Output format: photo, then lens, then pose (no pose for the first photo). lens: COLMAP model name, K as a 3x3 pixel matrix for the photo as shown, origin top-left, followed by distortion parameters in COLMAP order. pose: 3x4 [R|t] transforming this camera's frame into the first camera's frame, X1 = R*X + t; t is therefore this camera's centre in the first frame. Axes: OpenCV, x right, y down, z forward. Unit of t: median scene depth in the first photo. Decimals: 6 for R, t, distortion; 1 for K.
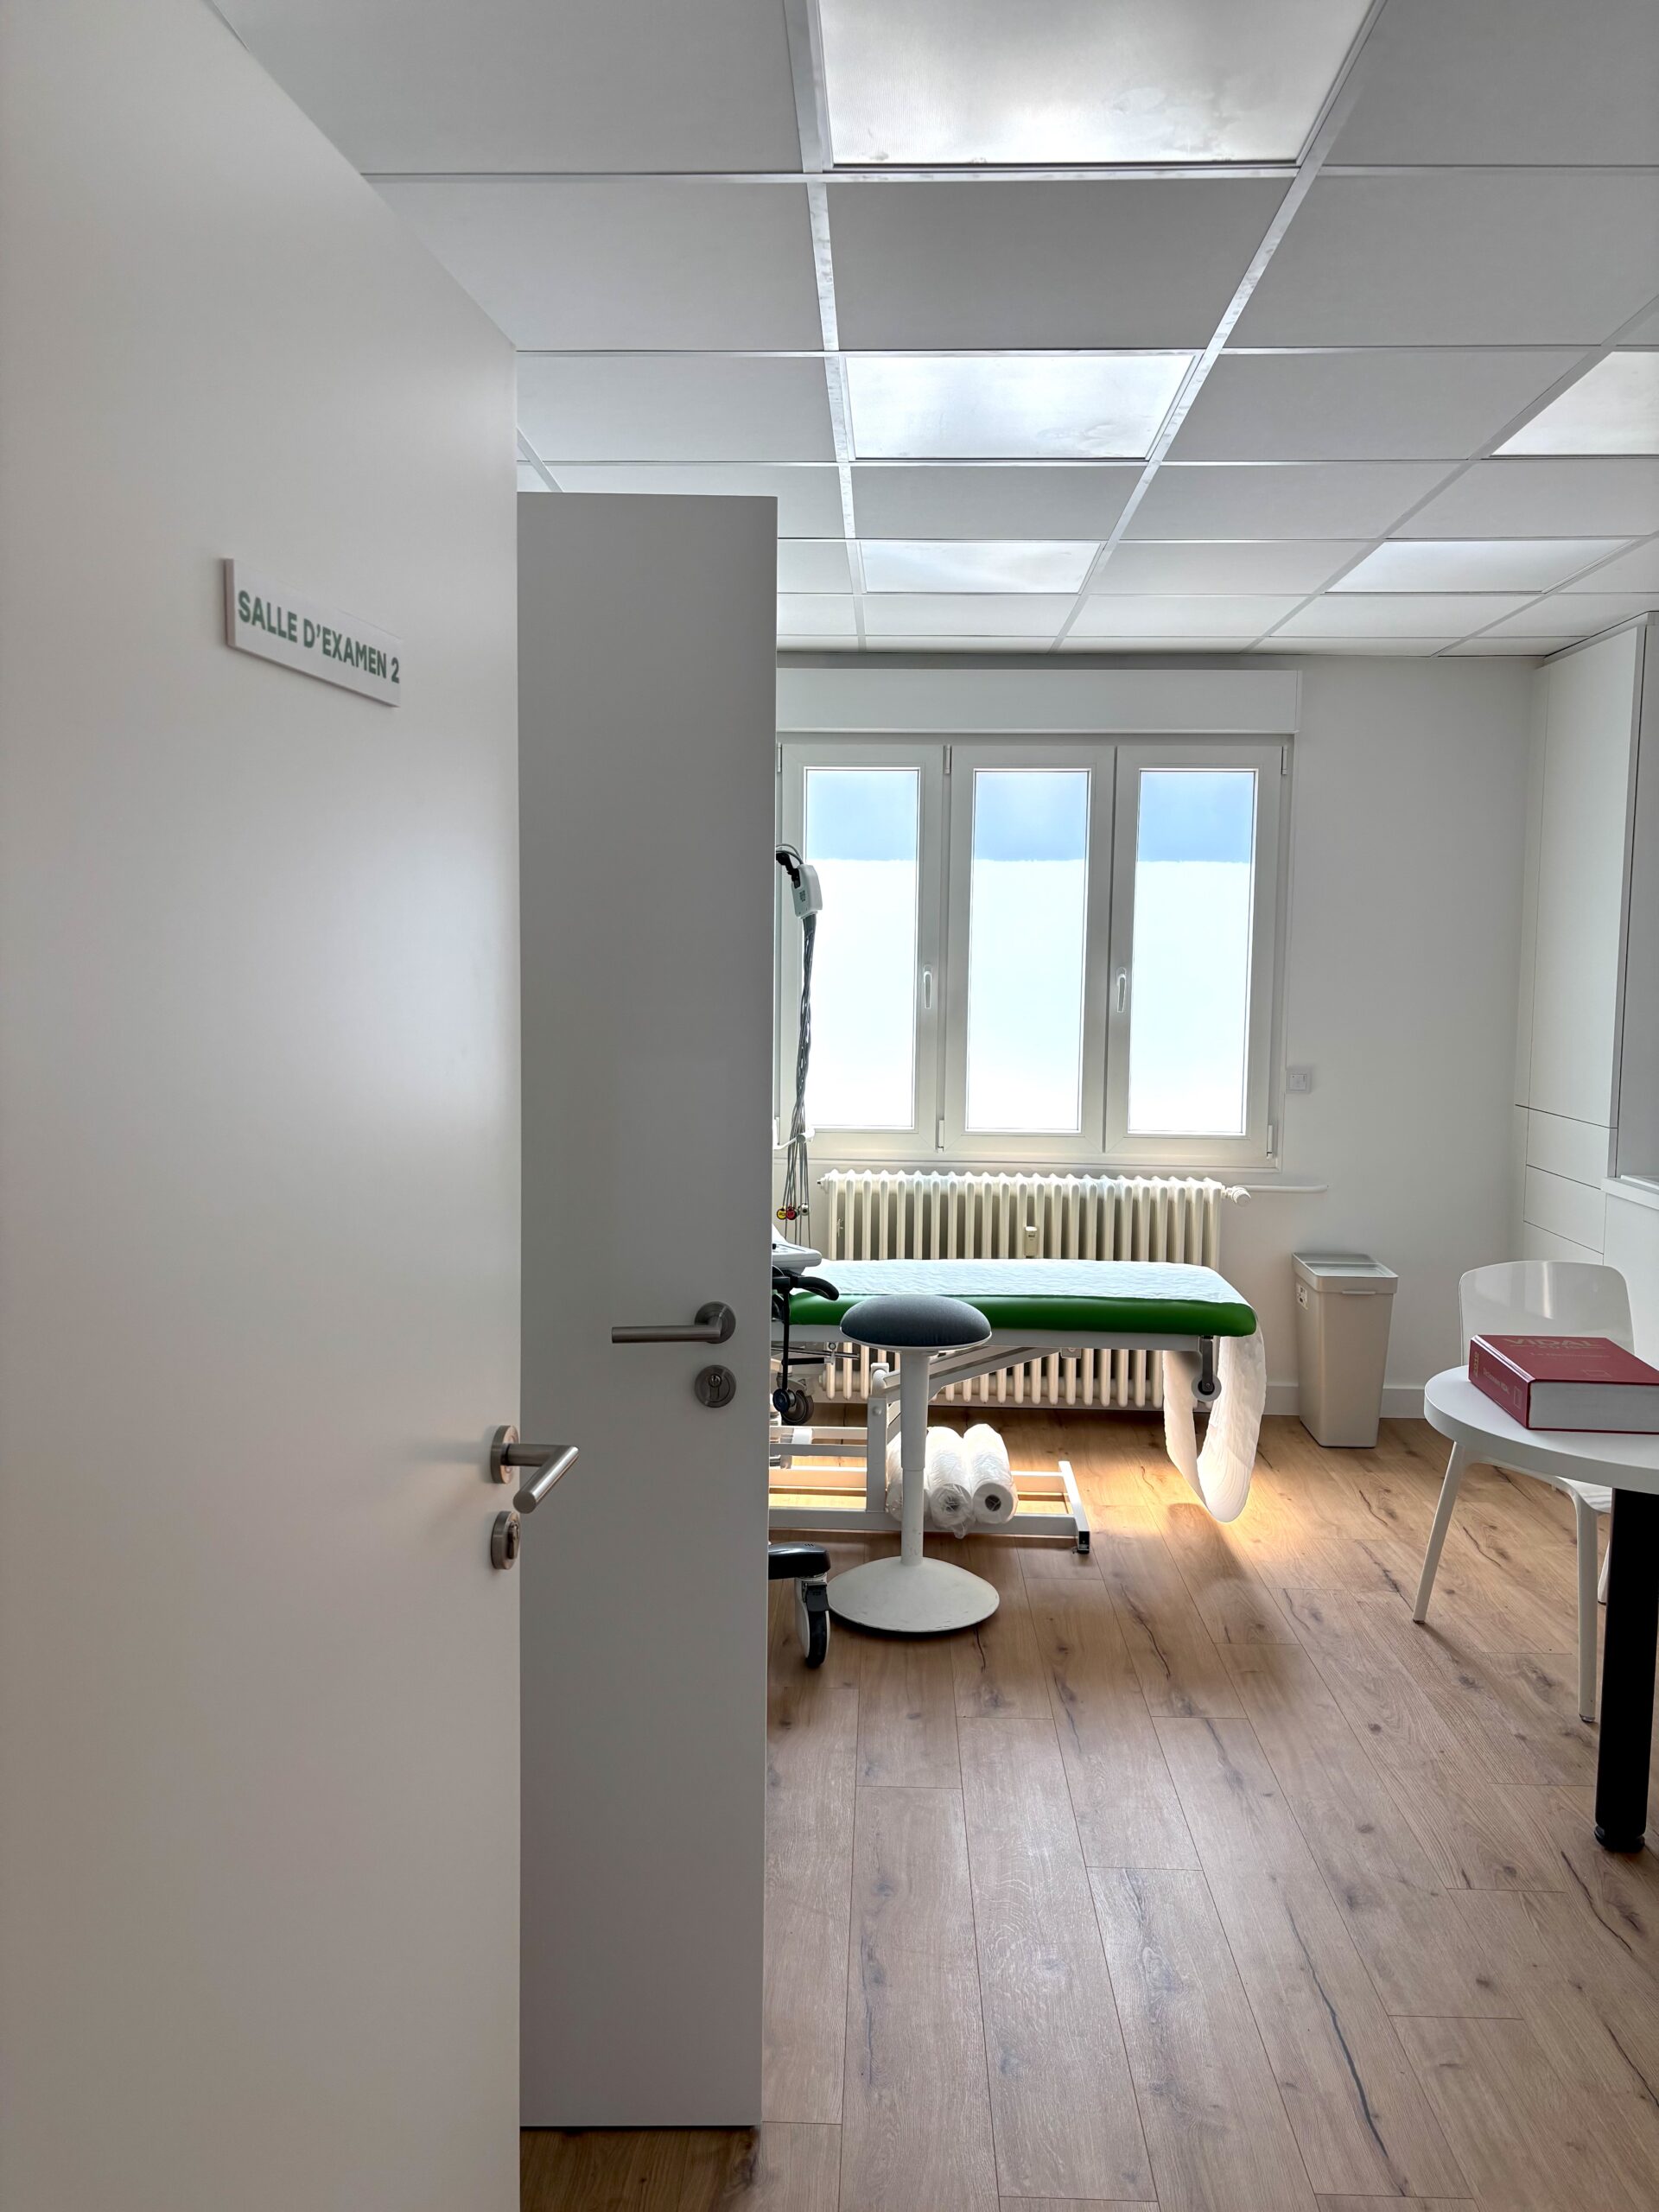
lens RADIAL K [[1674.6, 0, 832.8], [0, 1674.6, 1112.2], [0, 0, 1]] dist [0.037063, -0.035687]
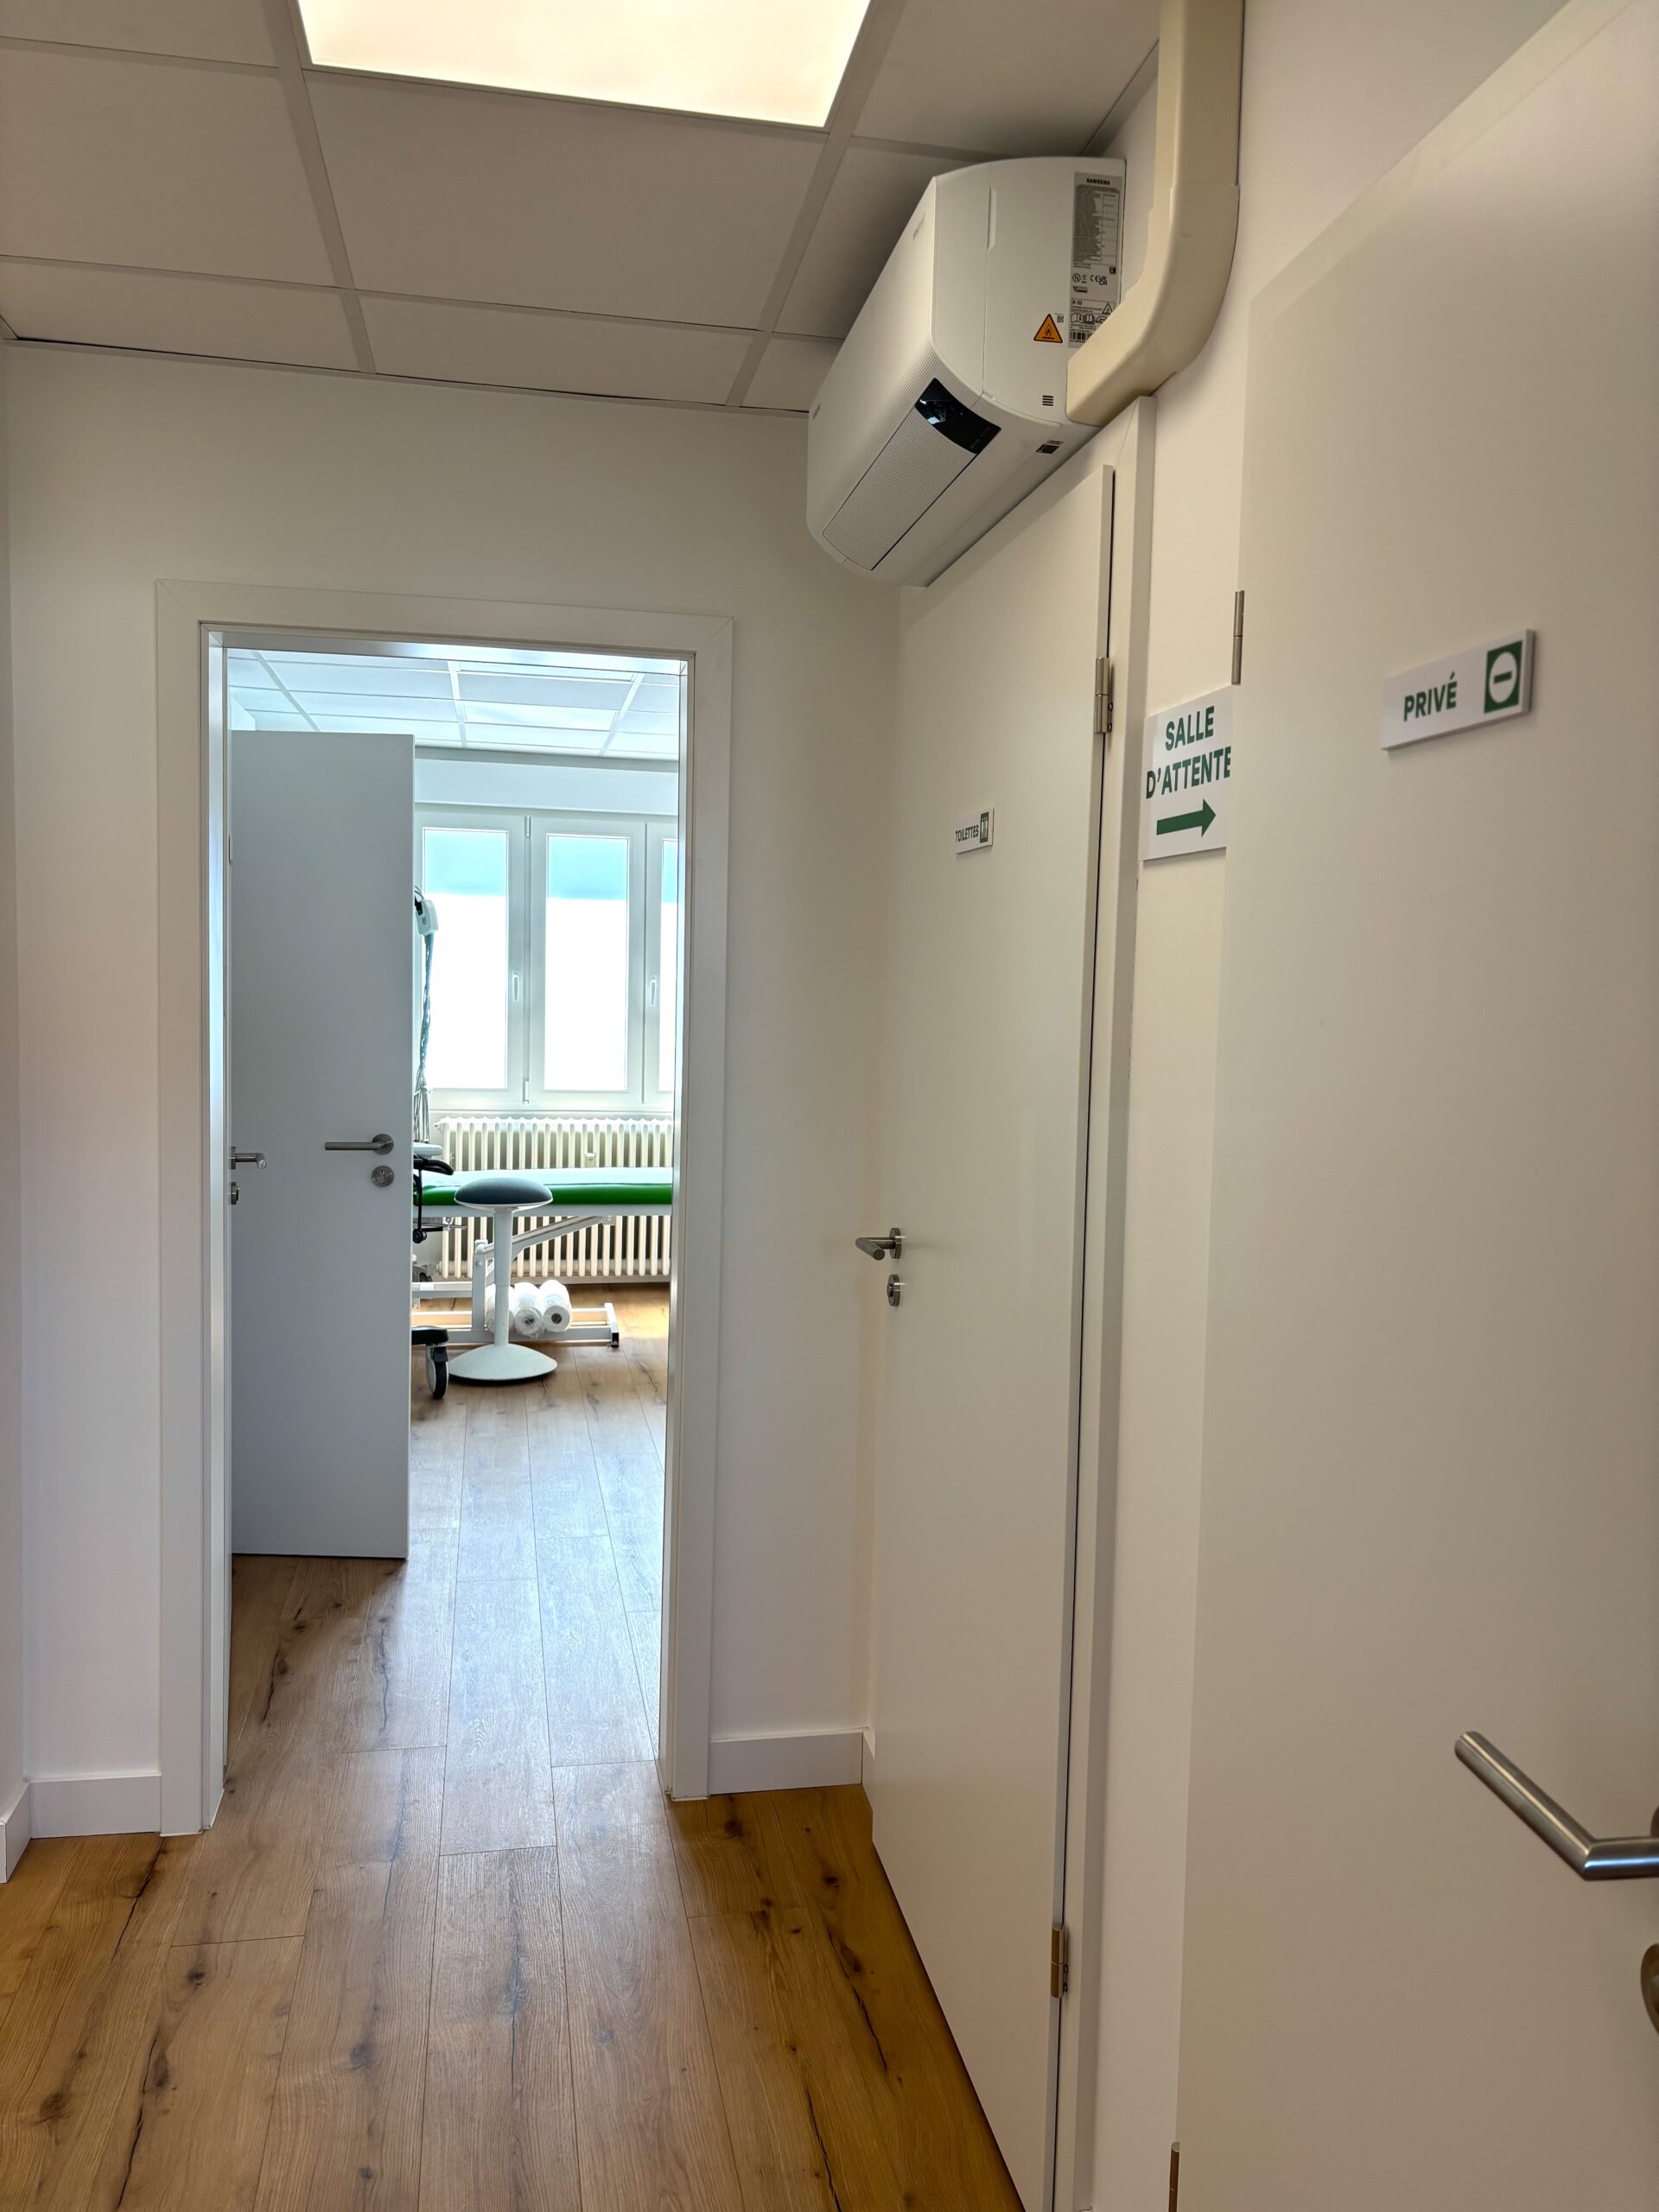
lens RADIAL K [[1674.6, 0, 876.3], [0, 1674.6, 1107.1], [0, 0, 1]] dist [0.037063, -0.035687]
pose [[0.967505, -0.005813, 0.252787, -0.008144], [0.007797, 0.999946, -0.006849, 0.047182], [-0.252734, 0.008597, 0.967498, -0.524681]]
